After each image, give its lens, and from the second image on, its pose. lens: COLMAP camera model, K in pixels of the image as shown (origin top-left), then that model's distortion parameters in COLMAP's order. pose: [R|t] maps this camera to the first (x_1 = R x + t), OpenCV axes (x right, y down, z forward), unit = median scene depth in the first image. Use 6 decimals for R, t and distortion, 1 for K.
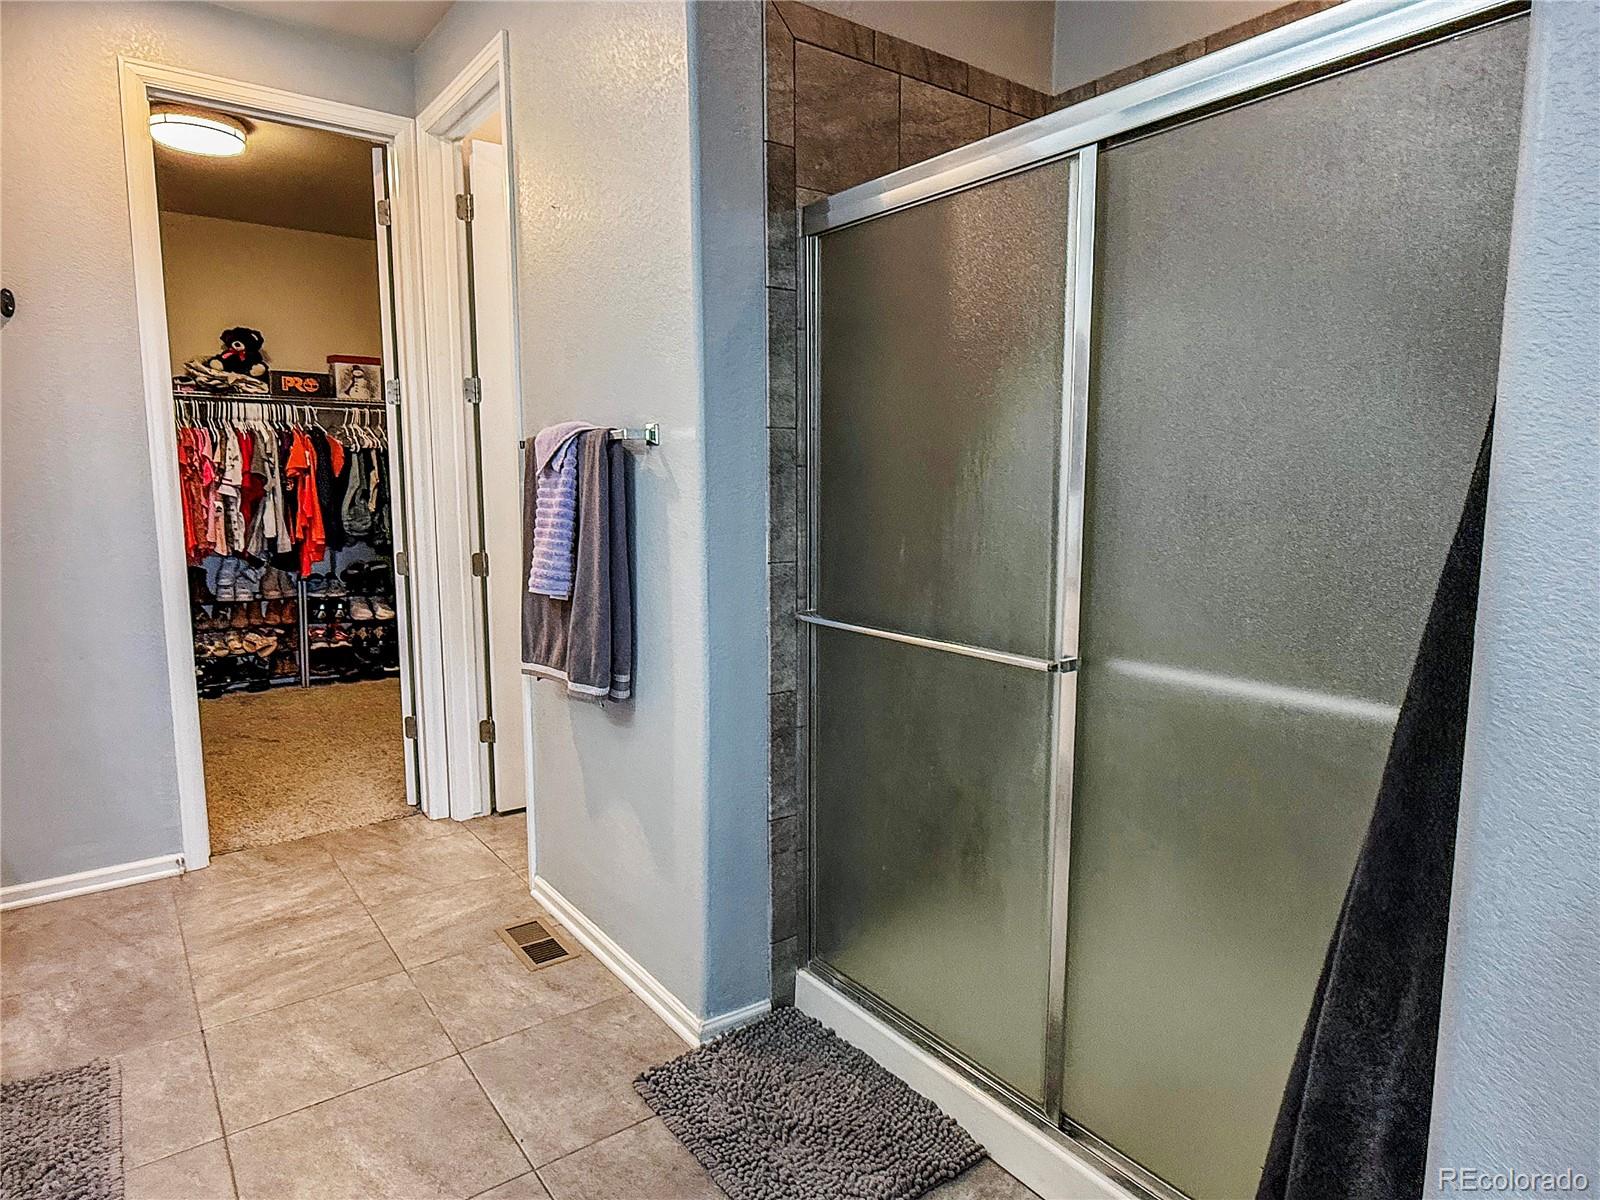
lens RADIAL K [[950.1, 0, 800.2], [0, 950.1, 597.5], [0, 0, 1]] dist [-0.002792, -0.000432]
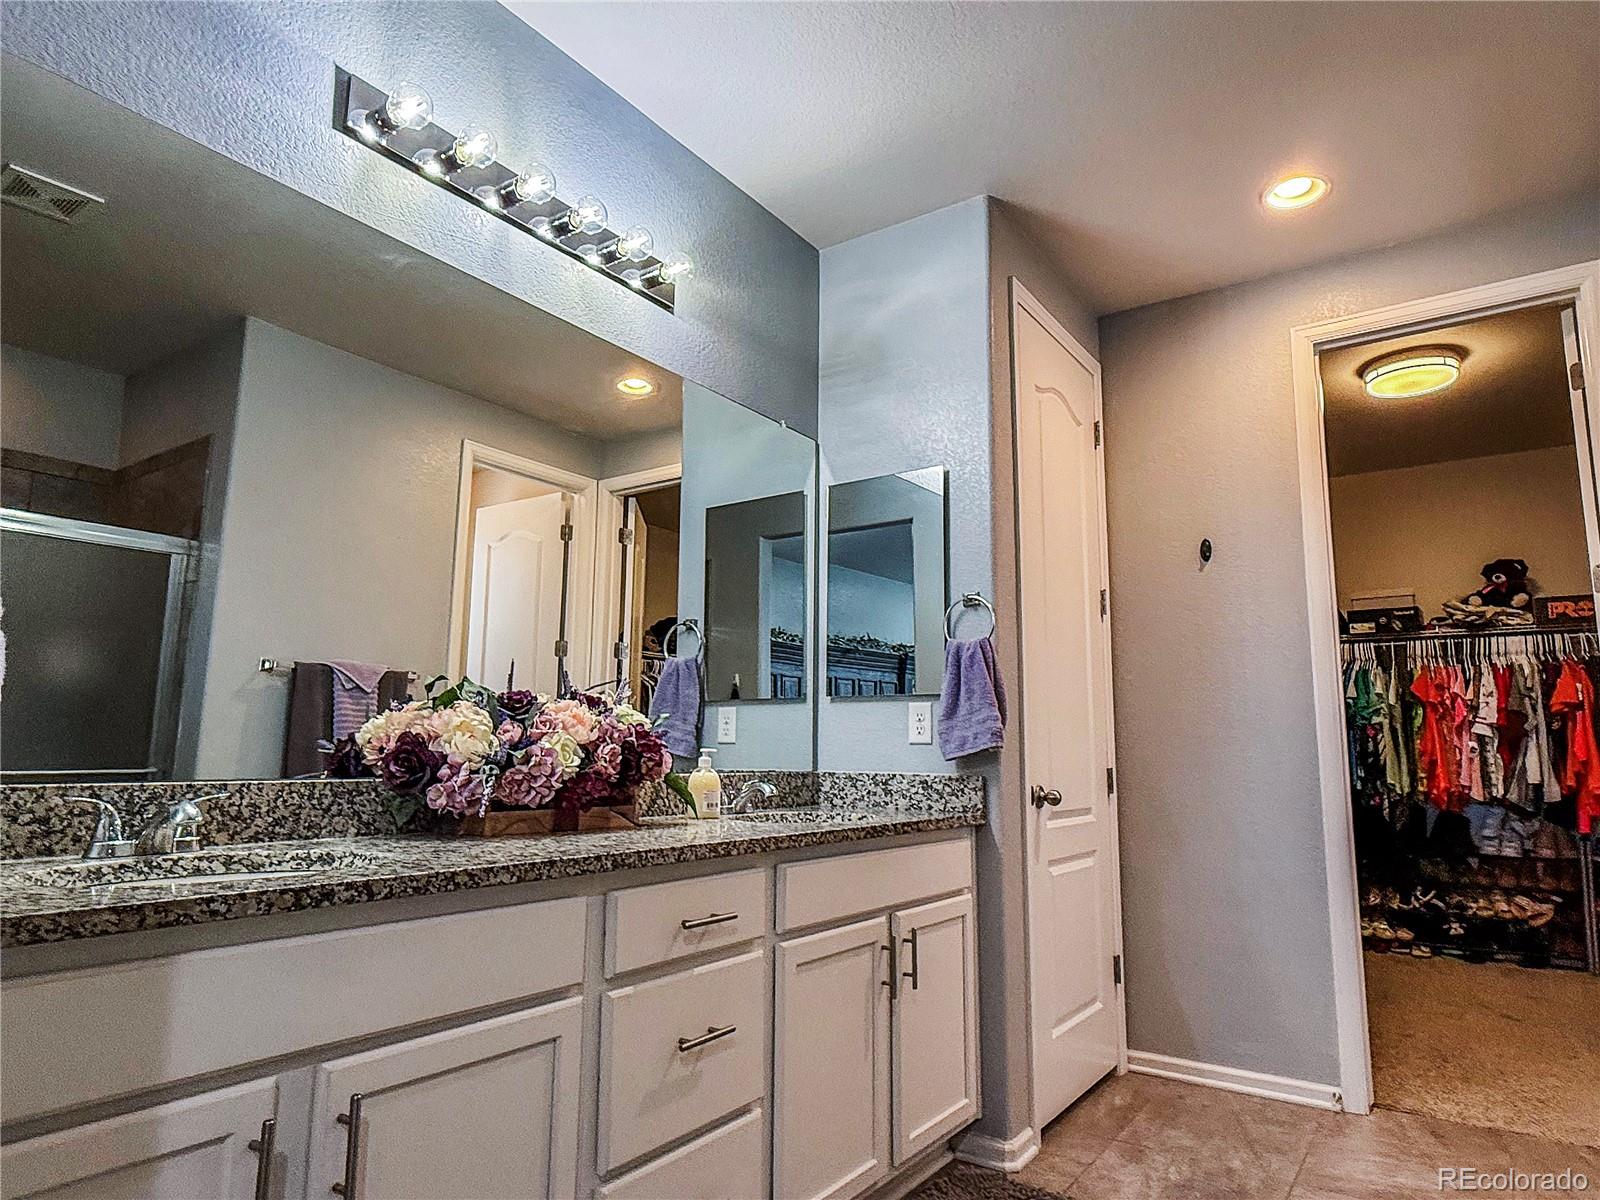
lens RADIAL K [[950.1, 0, 800.1], [0, 950.1, 602.5], [0, 0, 1]] dist [-0.002792, -0.000432]
pose [[0.310311, -0.146414, -0.939292, 0.075668], [-0.130145, 0.972222, -0.194542, 0.032551], [0.941684, 0.182613, 0.282636, 0.087762]]
